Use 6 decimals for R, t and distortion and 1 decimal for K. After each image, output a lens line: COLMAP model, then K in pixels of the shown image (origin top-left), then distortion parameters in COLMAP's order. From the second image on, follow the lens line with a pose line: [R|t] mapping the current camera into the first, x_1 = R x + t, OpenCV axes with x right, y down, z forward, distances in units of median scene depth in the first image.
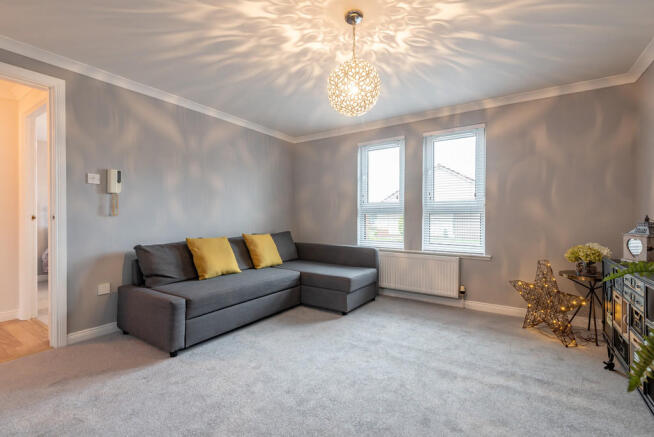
lens RADIAL K [[293.0, 0, 326.9], [0, 293.0, 216.2], [0, 0, 1]] dist [0.033286, -0.017743]
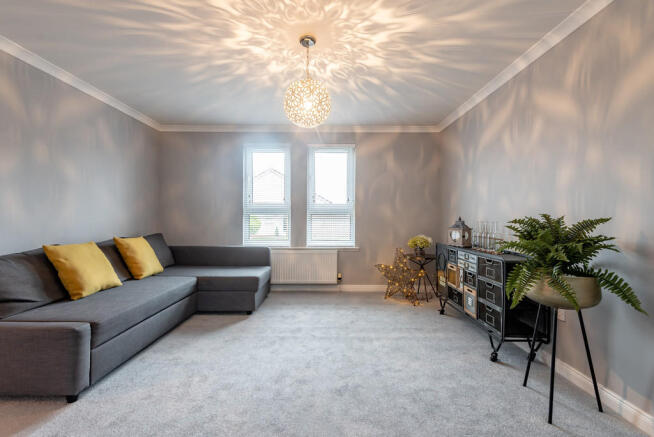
lens RADIAL K [[293.0, 0, 324.5], [0, 293.0, 214.5], [0, 0, 1]] dist [0.035815, -0.017606]
pose [[0.841117, 0.007243, 0.540804, -0.305817], [-0.003839, 0.999965, -0.007421, 0.000272], [-0.540839, 0.004166, 0.841116, 0.009754]]
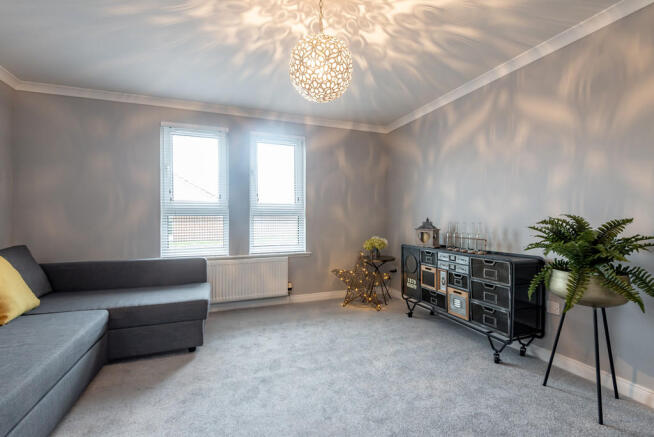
lens RADIAL K [[293.0, 0, 326.9], [0, 293.0, 216.2], [0, 0, 1]] dist [0.033286, -0.017743]
pose [[0.585987, 0.004373, 0.810309, -0.392666], [0.000797, 0.999982, -0.005973, -0.000379], [-0.810320, 0.004146, 0.585973, 0.319711]]
